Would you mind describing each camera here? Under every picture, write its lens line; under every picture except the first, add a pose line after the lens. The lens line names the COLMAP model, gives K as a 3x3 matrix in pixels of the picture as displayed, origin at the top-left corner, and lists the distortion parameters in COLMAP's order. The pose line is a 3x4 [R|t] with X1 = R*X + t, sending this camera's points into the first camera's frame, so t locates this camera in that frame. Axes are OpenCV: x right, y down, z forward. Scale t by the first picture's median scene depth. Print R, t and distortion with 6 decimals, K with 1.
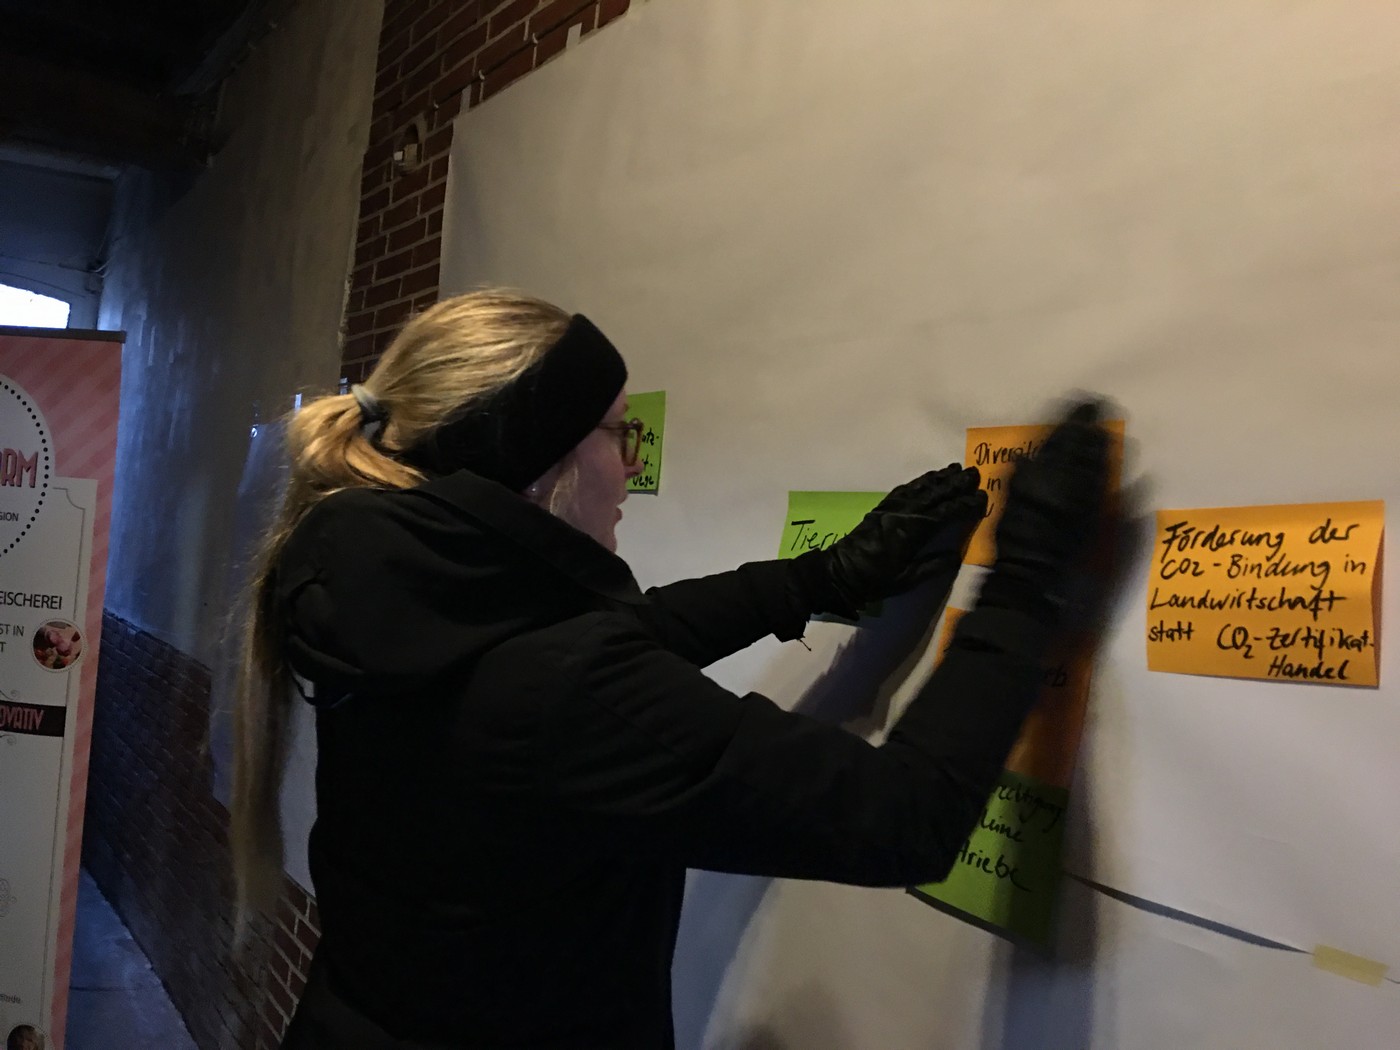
lens RADIAL K [[1190.5, 0, 700.3], [0, 1190.5, 521.3], [0, 0, 1]] dist [0.122858, -0.178835]
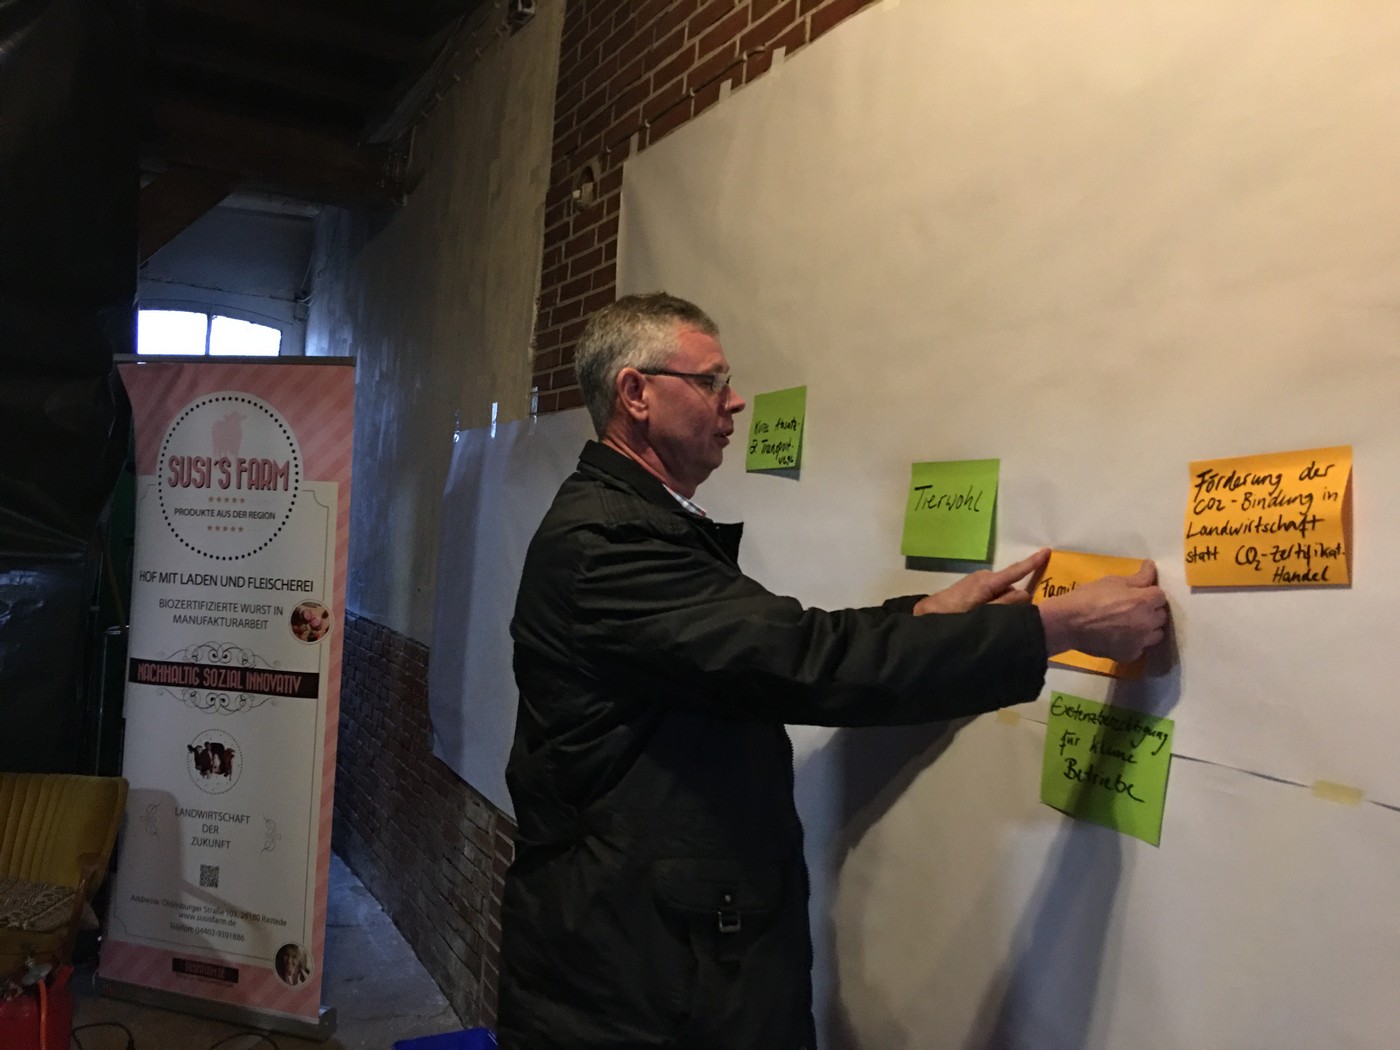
lens RADIAL K [[1190.5, 0, 721.5], [0, 1190.5, 515.4], [0, 0, 1]] dist [0.122858, -0.178835]
pose [[0.993156, -0.032637, -0.112141, 0.008018], [0.032631, 0.999466, -0.001887, 0.013004], [0.112143, -0.001786, 0.993690, -0.131609]]
